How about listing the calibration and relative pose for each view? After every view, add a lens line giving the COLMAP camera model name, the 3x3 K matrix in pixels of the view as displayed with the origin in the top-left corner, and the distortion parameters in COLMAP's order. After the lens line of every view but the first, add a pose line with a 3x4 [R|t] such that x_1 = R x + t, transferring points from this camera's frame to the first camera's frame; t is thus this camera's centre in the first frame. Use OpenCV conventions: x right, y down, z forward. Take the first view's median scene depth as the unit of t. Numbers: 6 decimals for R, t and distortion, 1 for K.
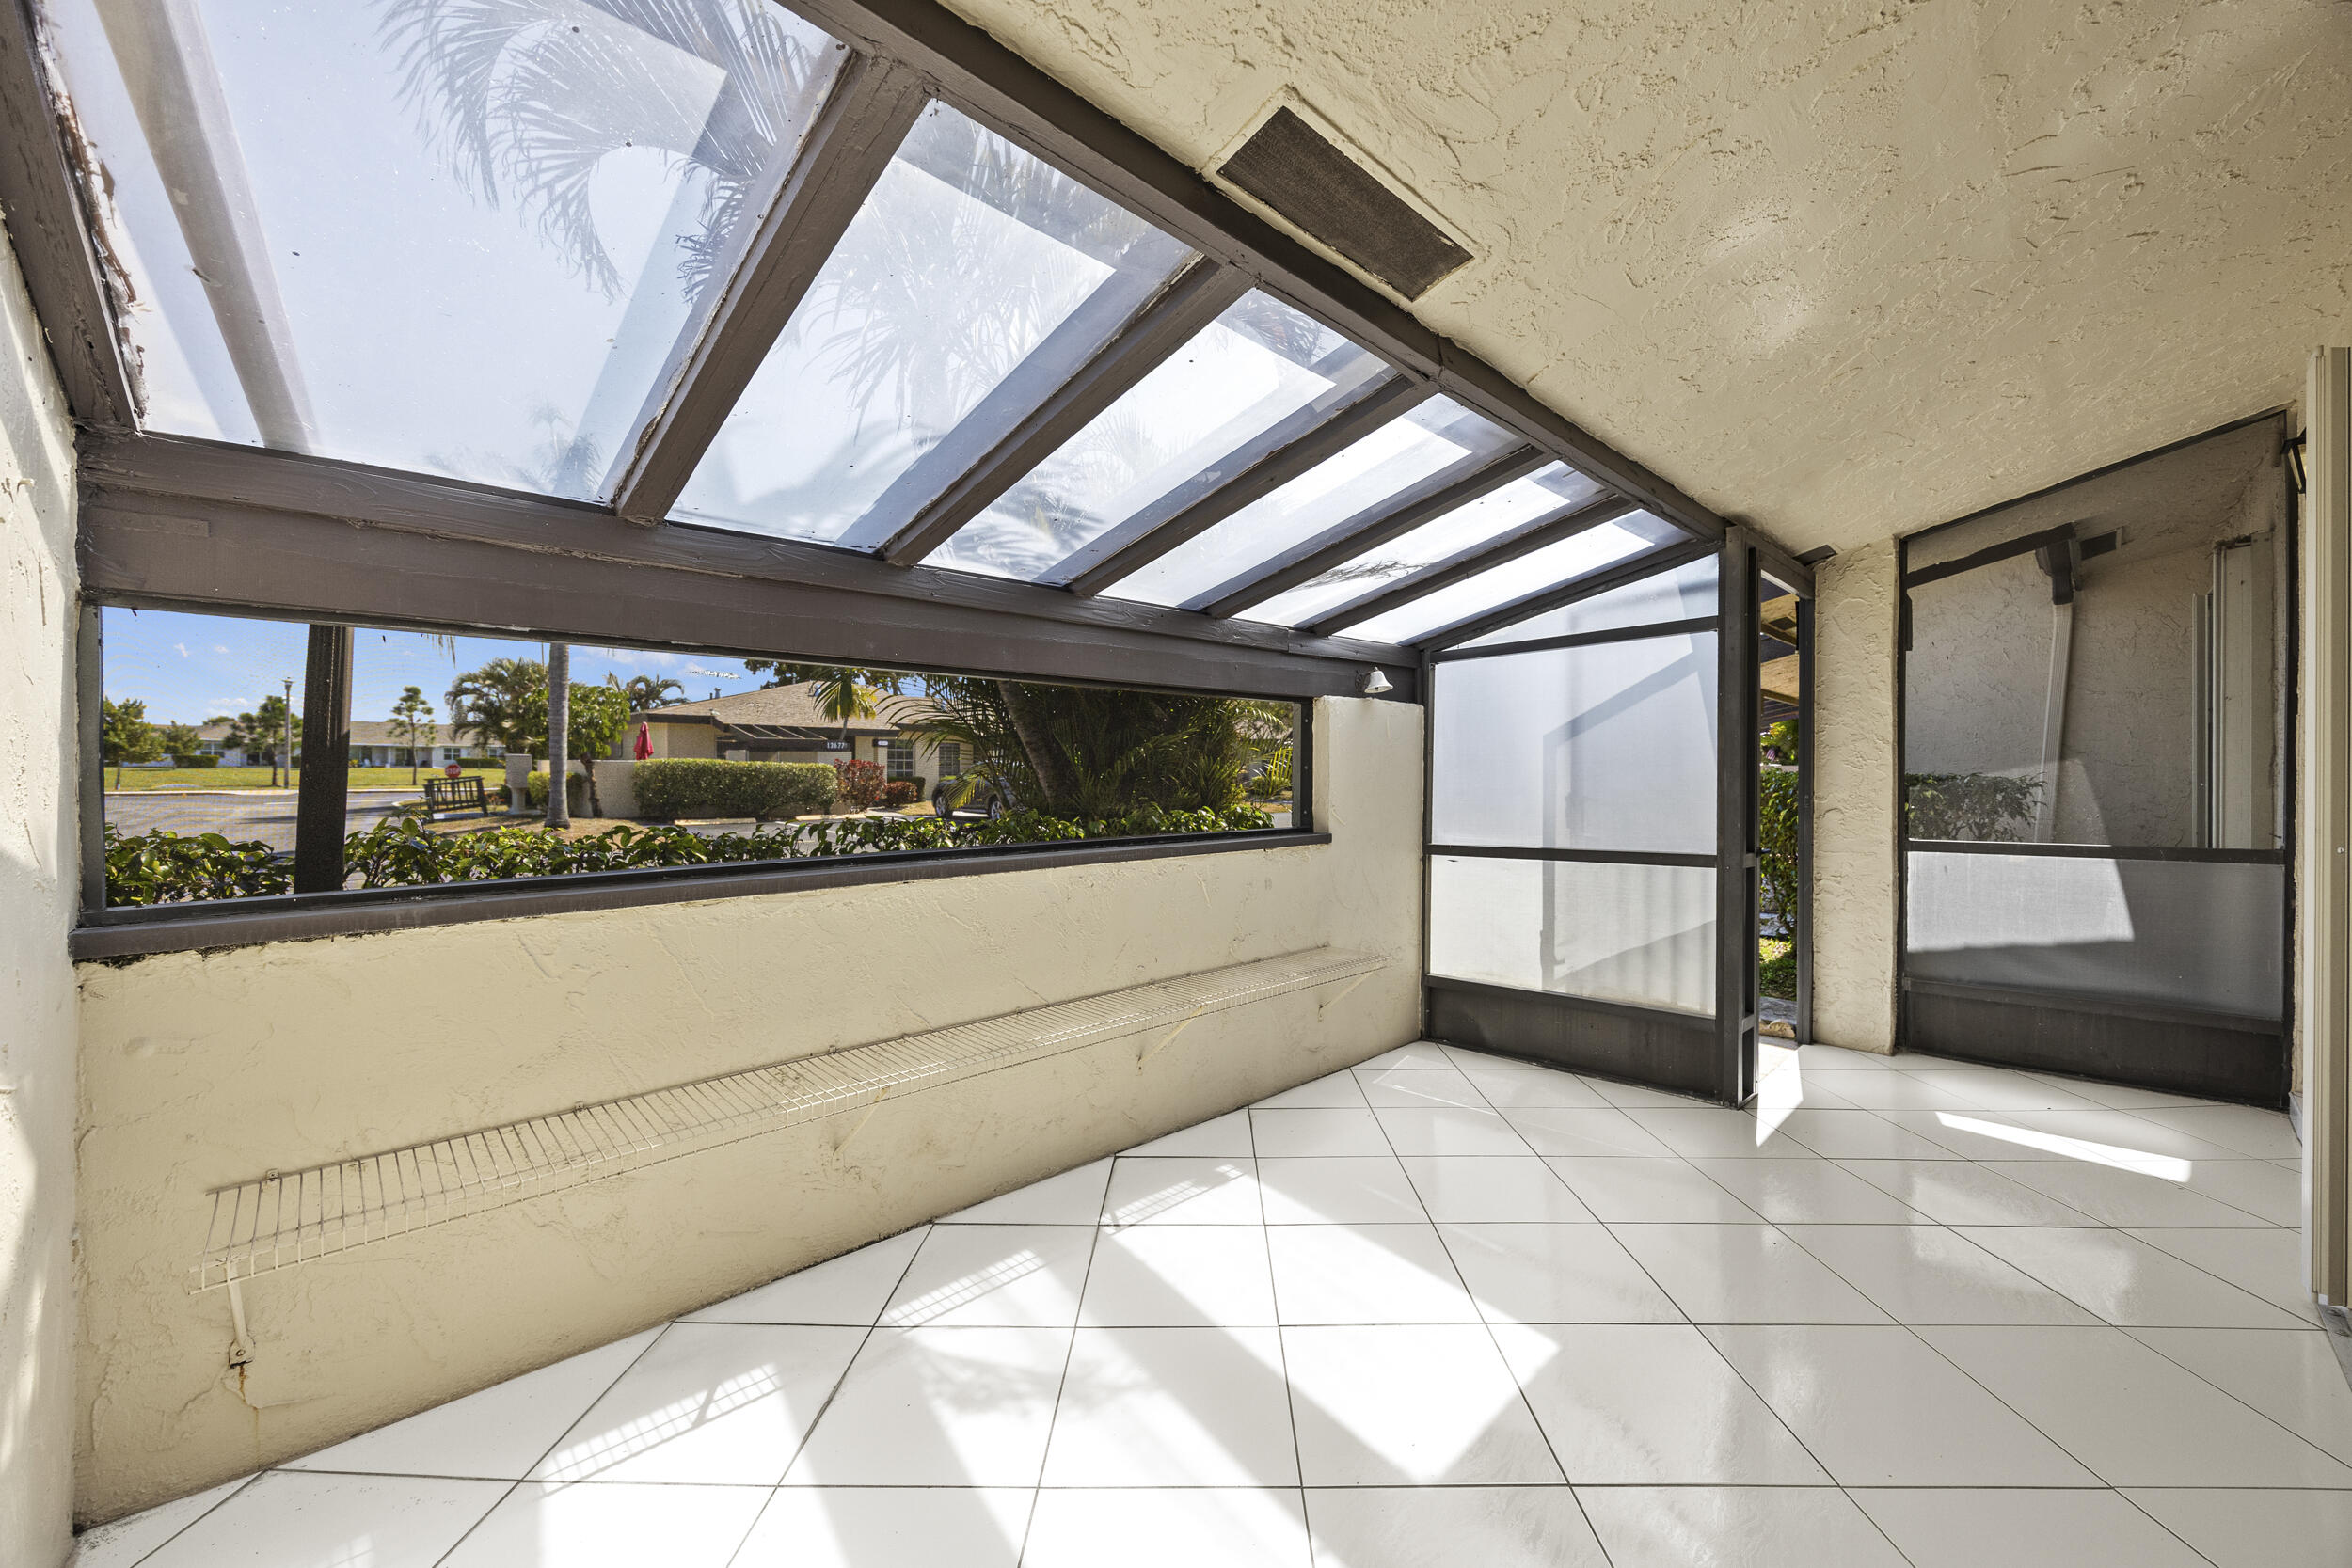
lens RADIAL K [[911.4, 0, 1187.8], [0, 911.4, 779.5], [0, 0, 1]] dist [0.001602, 0.000269]
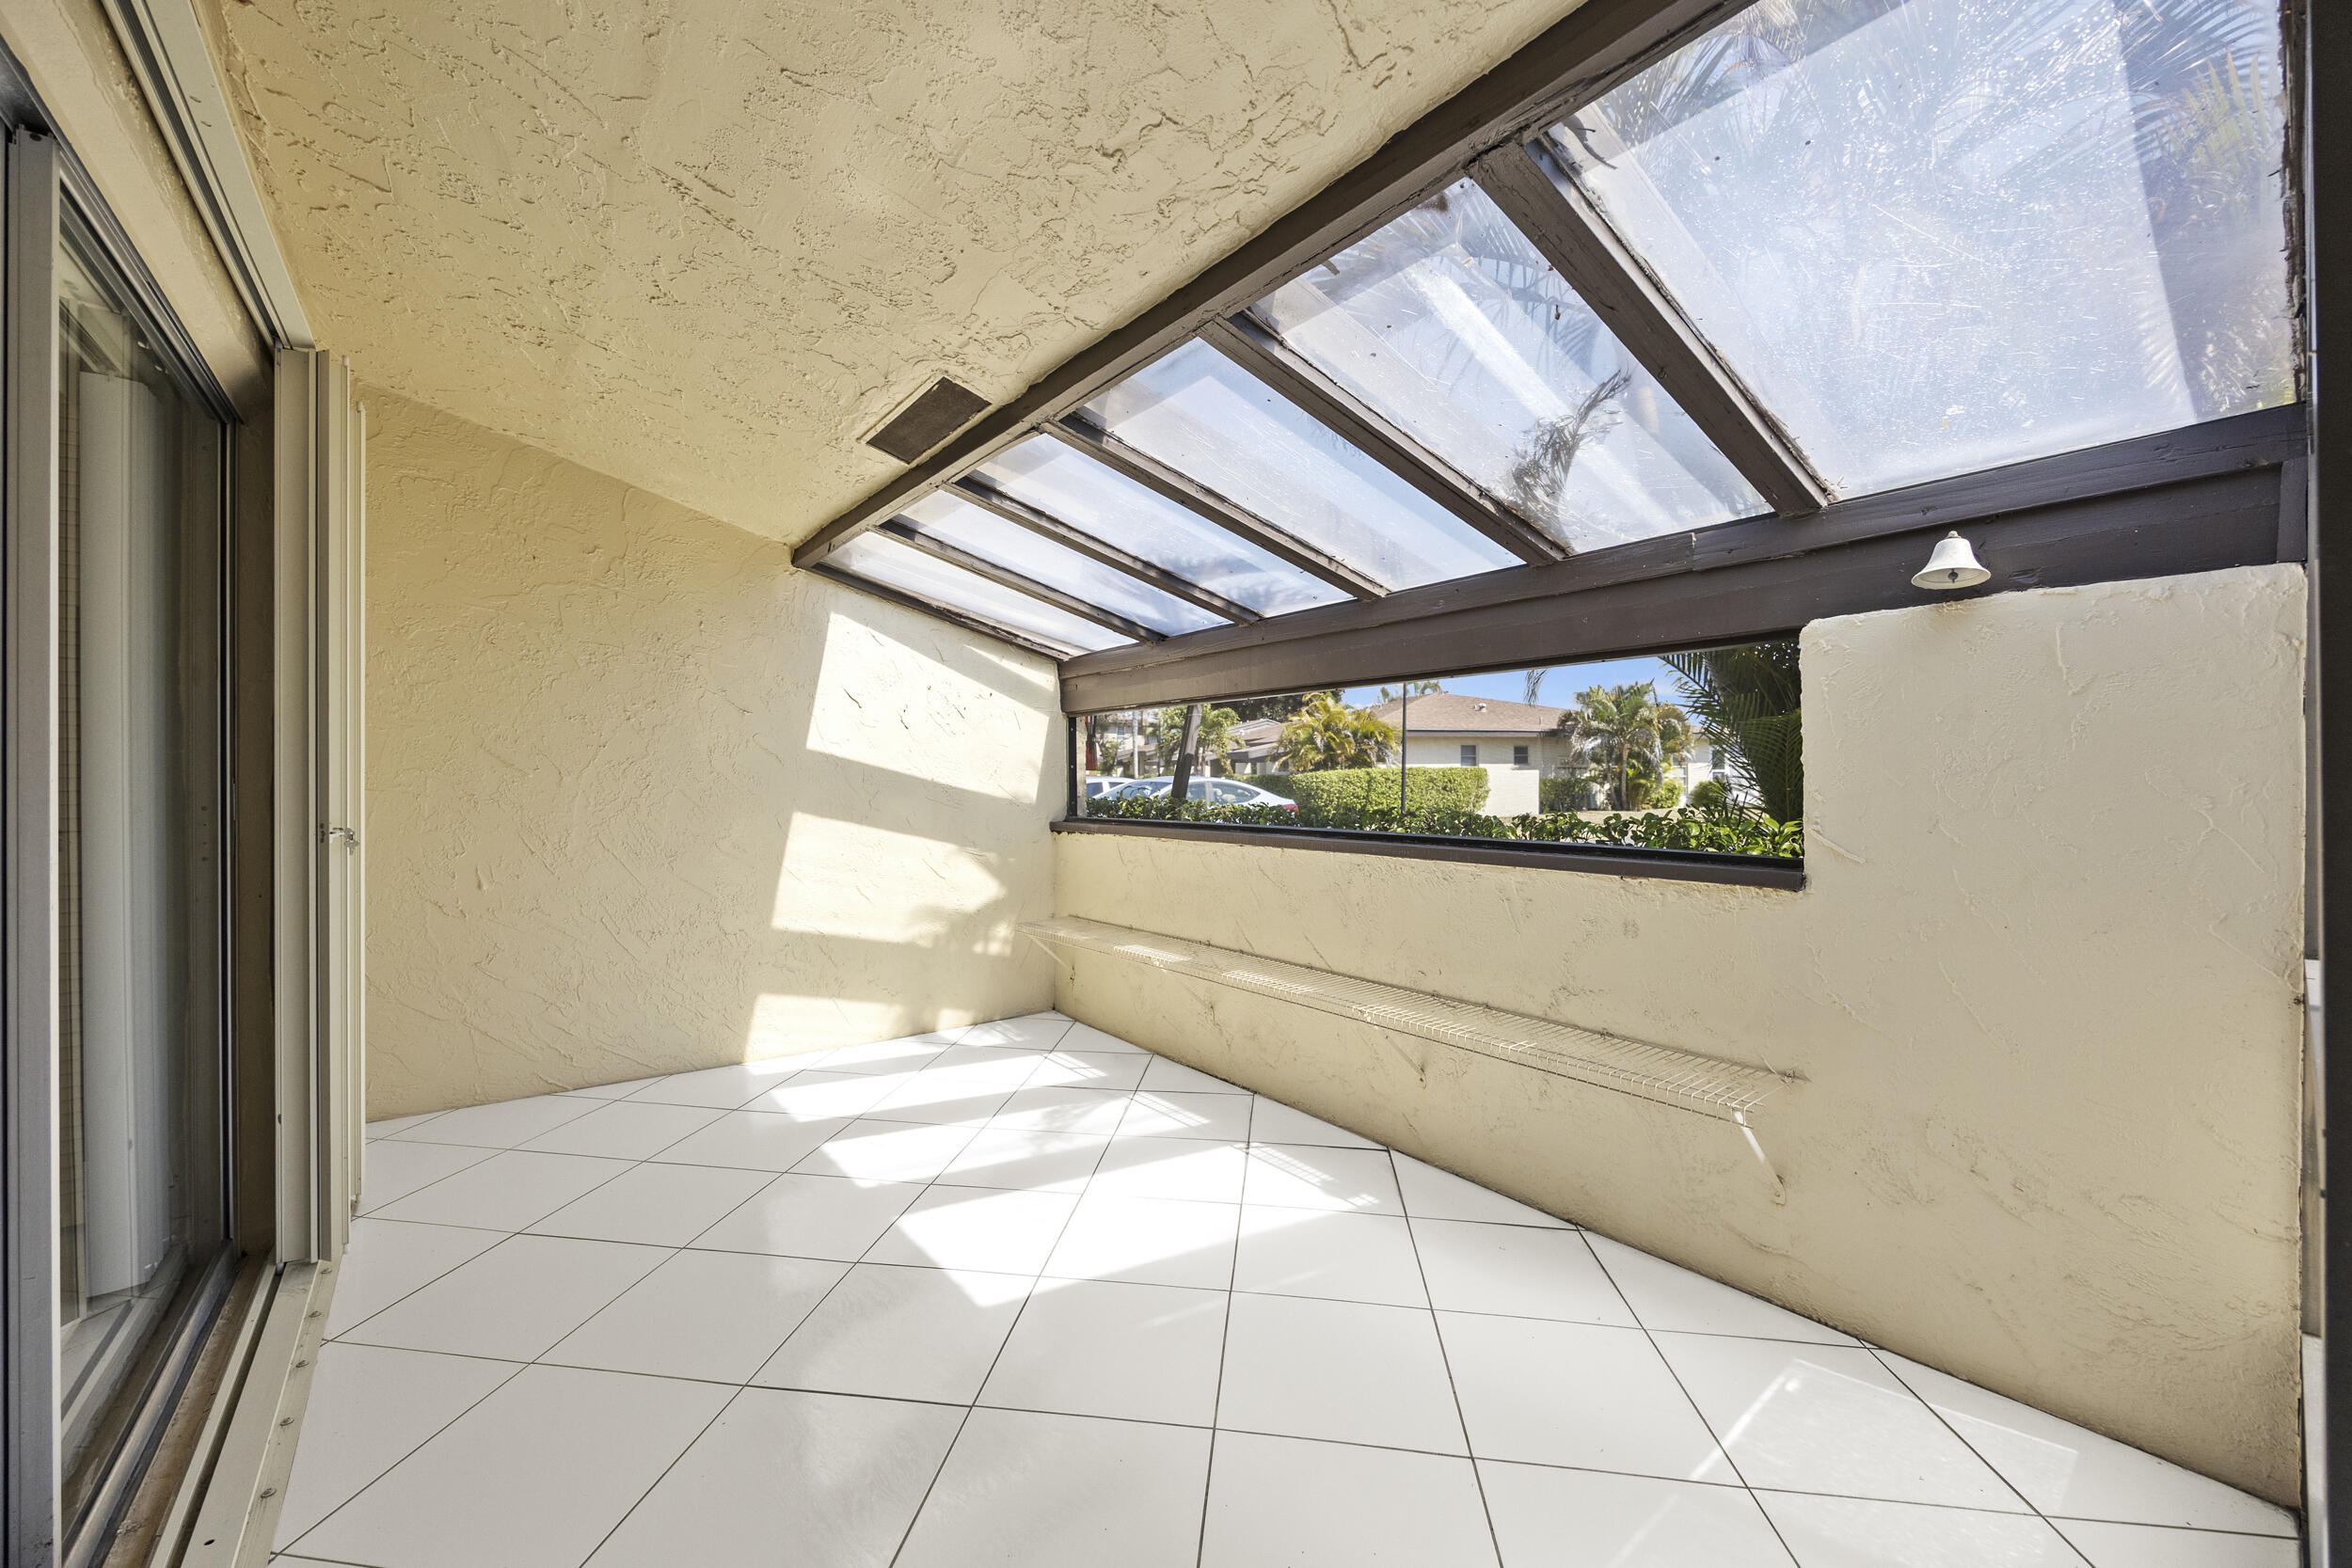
lens RADIAL K [[911.4, 0, 1184.2], [0, 911.4, 772.7], [0, 0, 1]] dist [0.001602, 0.000269]
pose [[-0.103546, 0.003226, -0.994619, 1.220759], [0.004235, 0.999987, 0.002802, -0.006756], [0.994616, -0.003922, -0.103559, 1.143661]]
